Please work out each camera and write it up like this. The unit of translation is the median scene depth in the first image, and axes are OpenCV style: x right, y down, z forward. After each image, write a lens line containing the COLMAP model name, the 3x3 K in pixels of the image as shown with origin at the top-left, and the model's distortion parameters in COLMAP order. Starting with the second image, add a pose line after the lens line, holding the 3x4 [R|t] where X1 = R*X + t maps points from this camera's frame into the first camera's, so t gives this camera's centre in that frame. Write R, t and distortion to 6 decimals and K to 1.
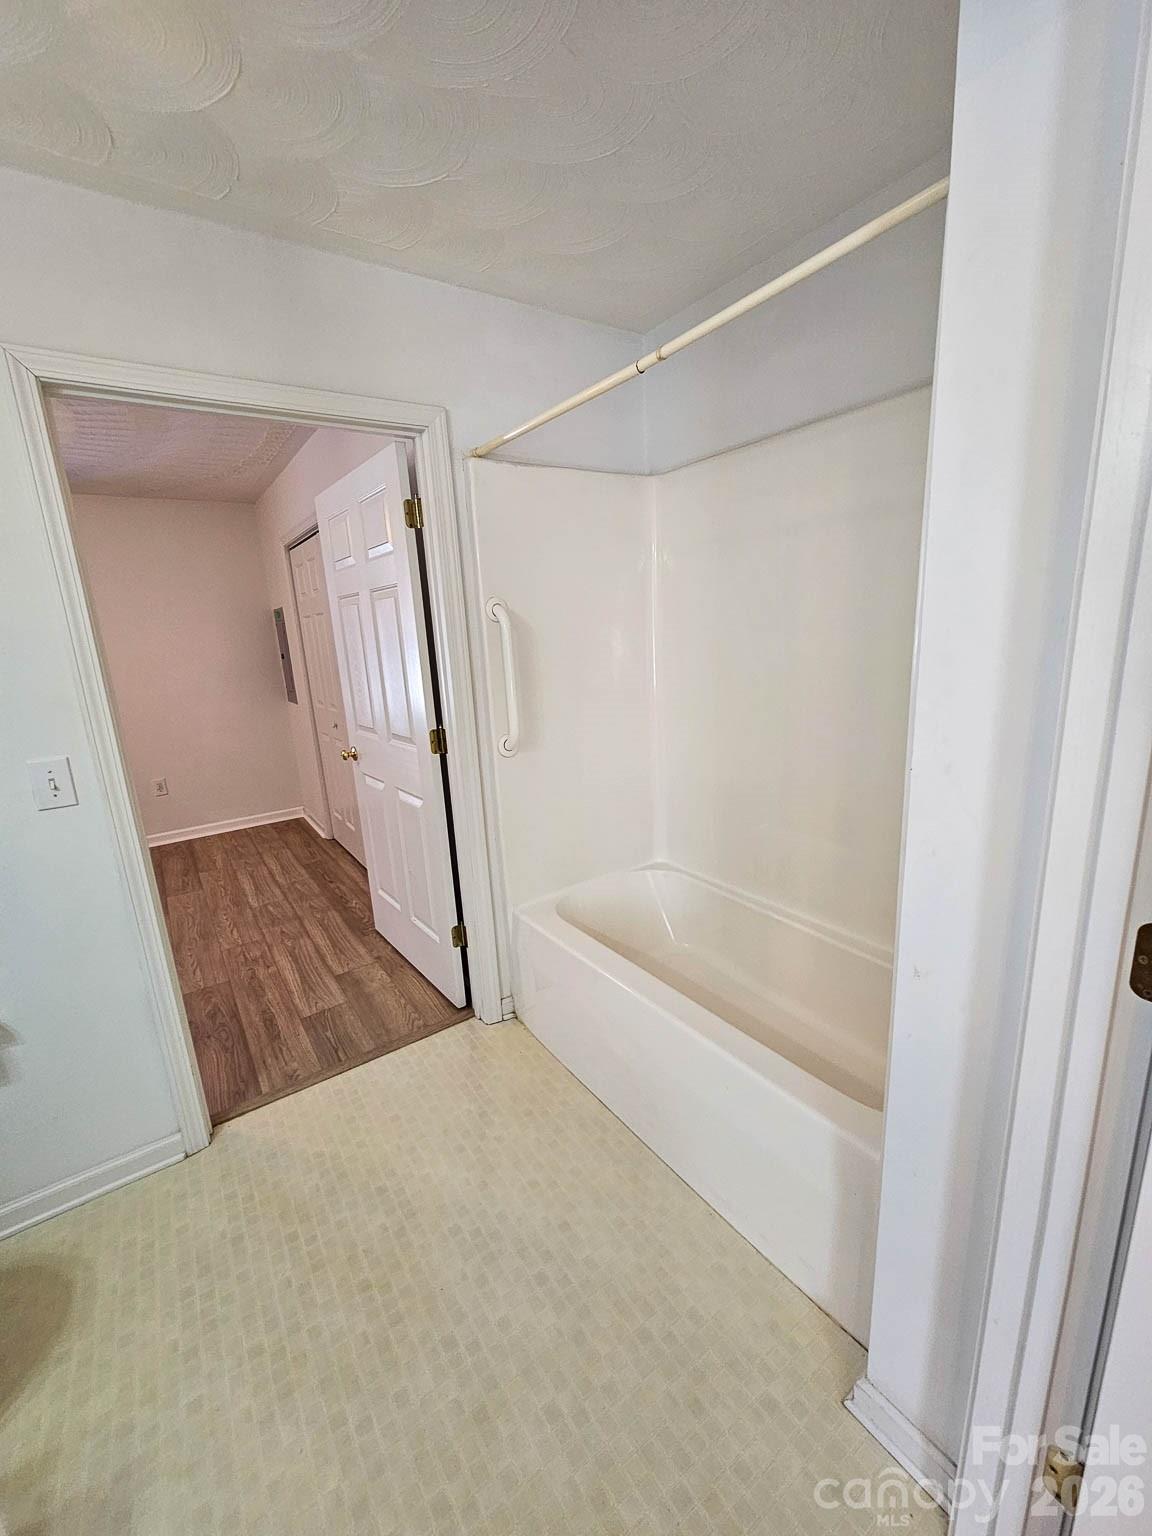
lens RADIAL K [[633.5, 0, 575.9], [0, 633.5, 769.1], [0, 0, 1]] dist [-0.000995, 0.000483]
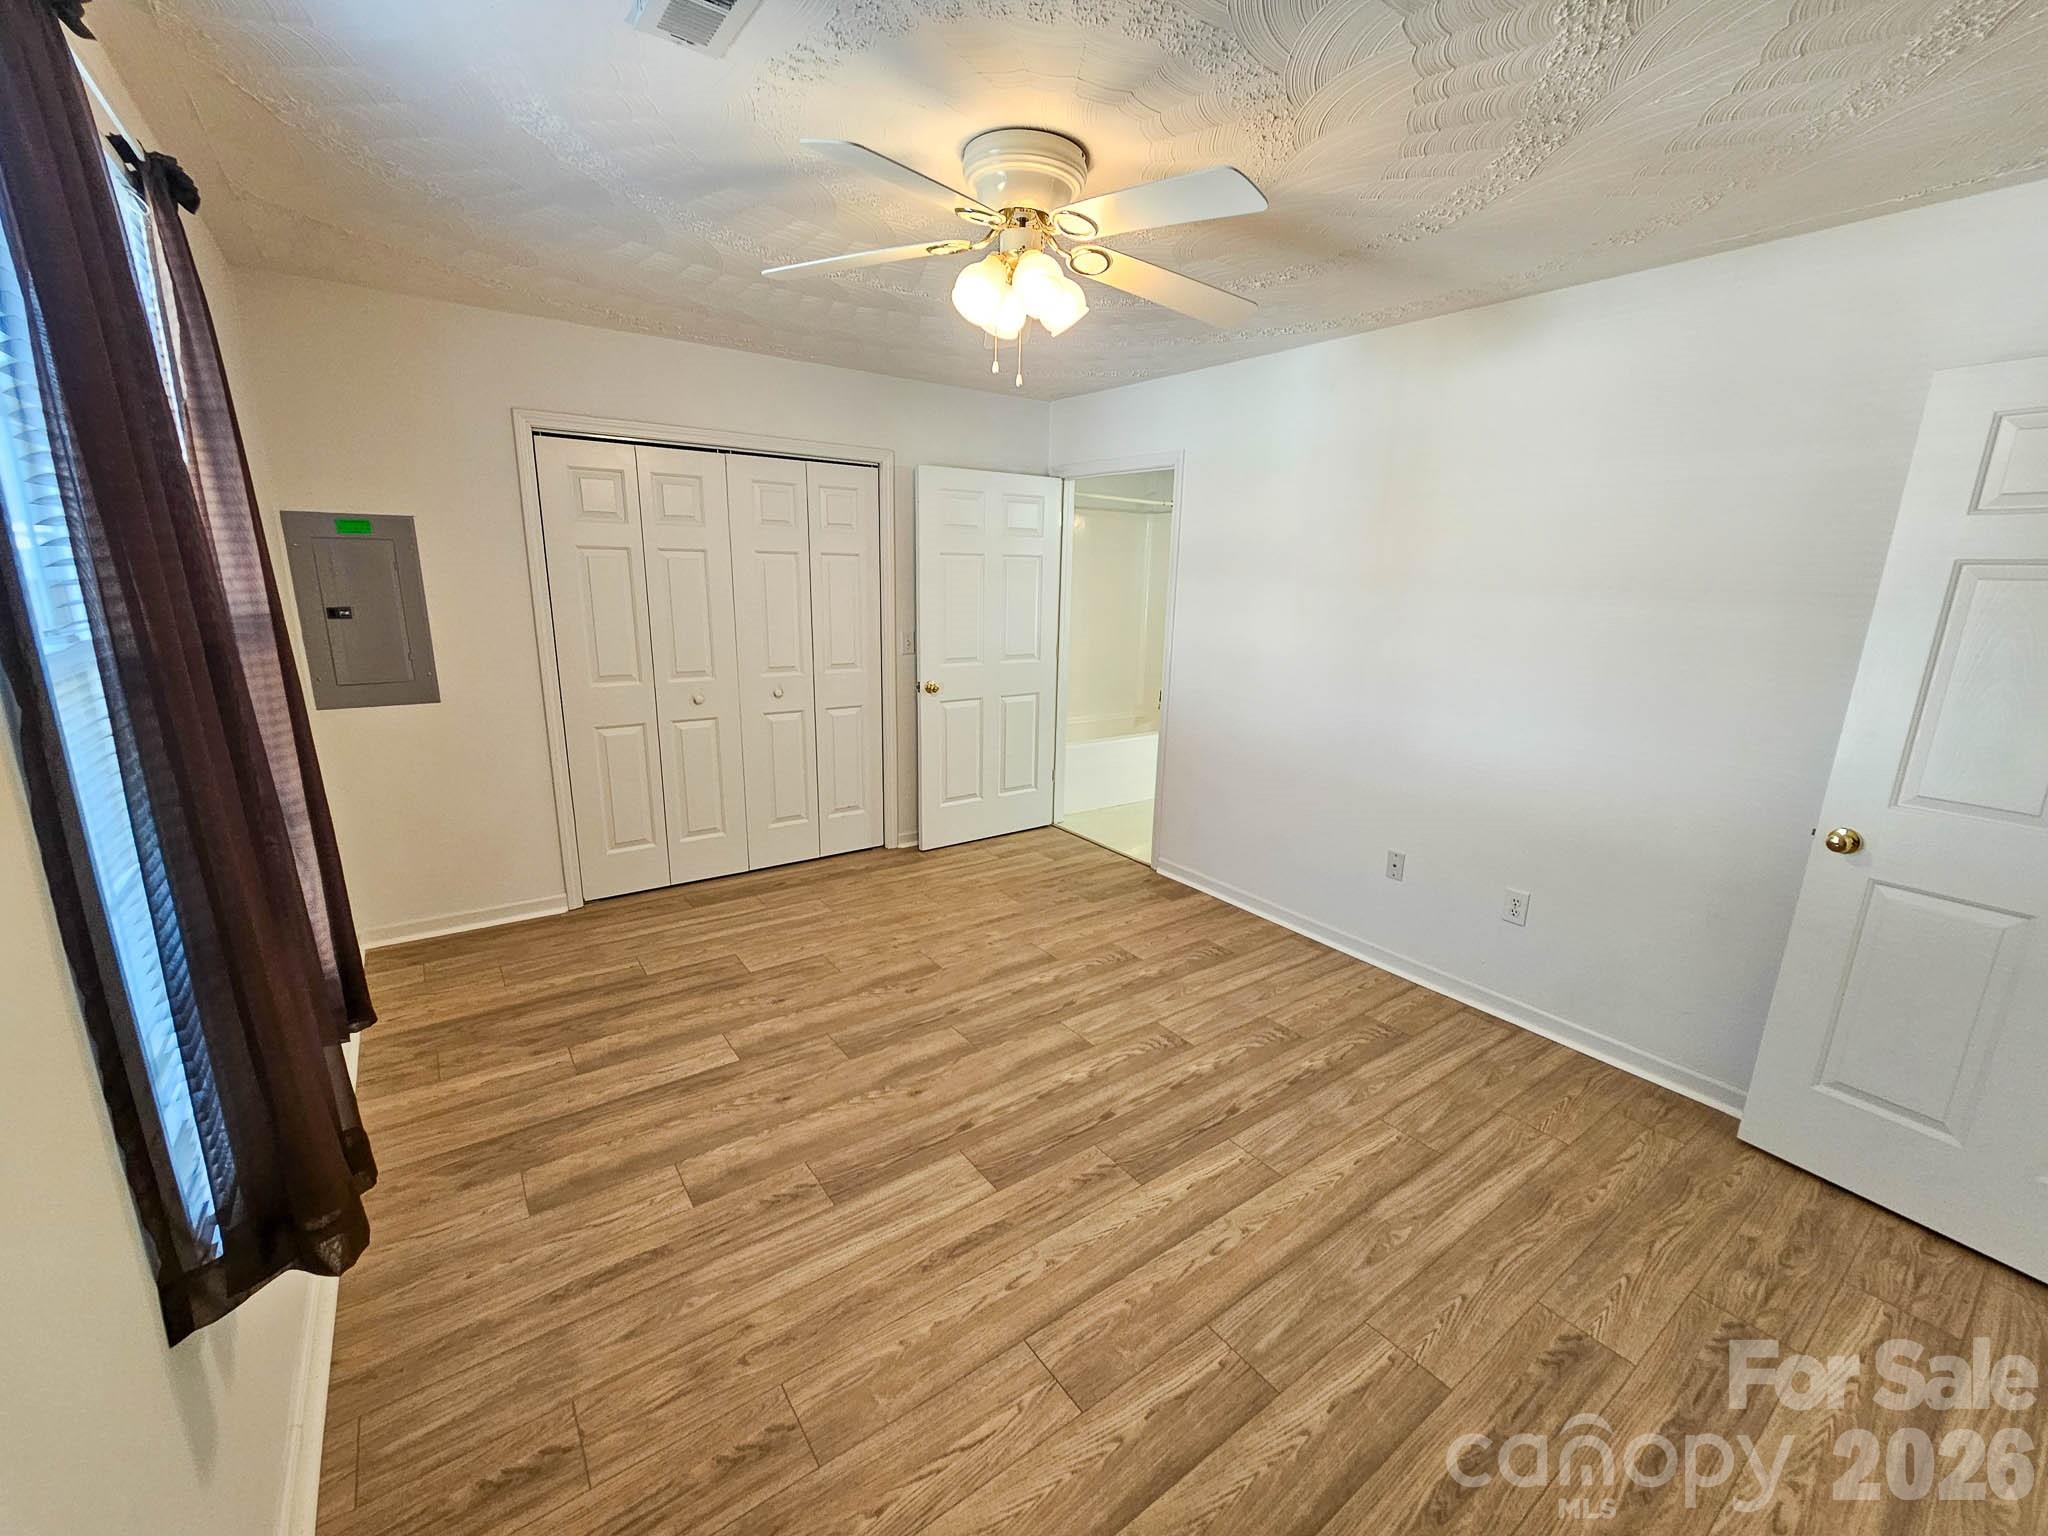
lens RADIAL K [[844.6, 0, 1030.4], [0, 844.6, 773.9], [0, 0, 1]] dist [-0.000995, 0.000483]
pose [[-0.033481, -0.191428, 0.980936, -1.547255], [0.198023, 0.960757, 0.194249, -0.113404], [-0.979625, 0.200751, 0.005740, 0.699681]]
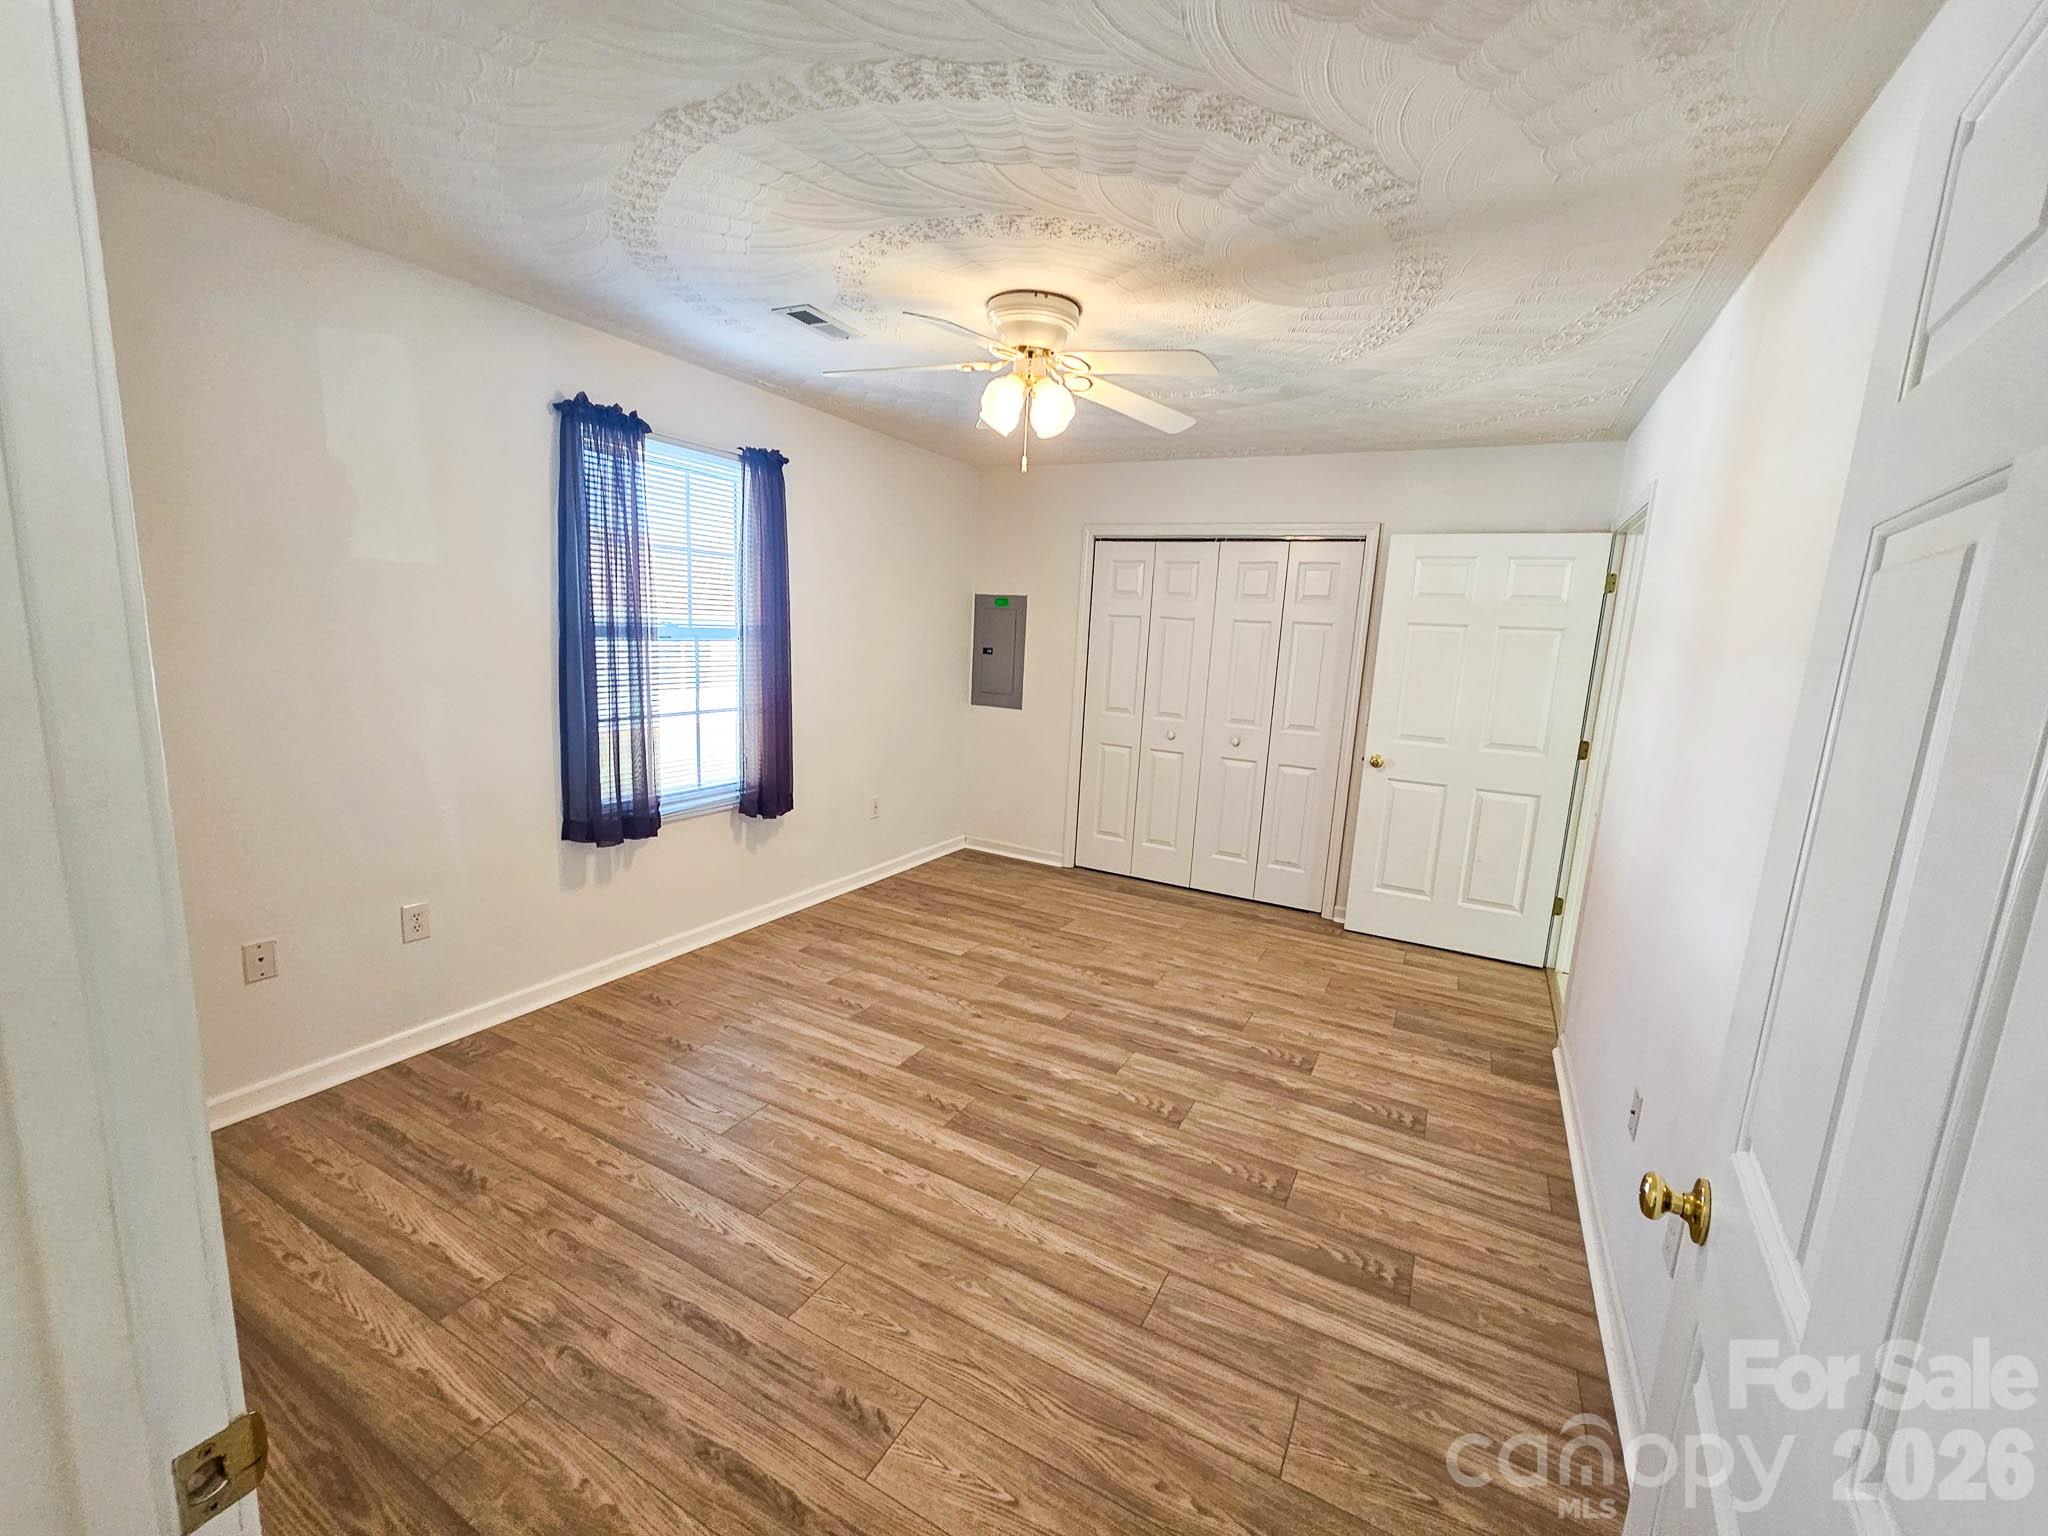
lens RADIAL K [[844.6, 0, 1035.9], [0, 844.6, 771.9], [0, 0, 1]] dist [-0.000995, 0.000483]
pose [[0.879709, 0.015595, 0.475256, -1.277212], [0.008066, 0.998829, -0.047707, 0.046059], [-0.475444, 0.045802, 0.878553, 0.001591]]
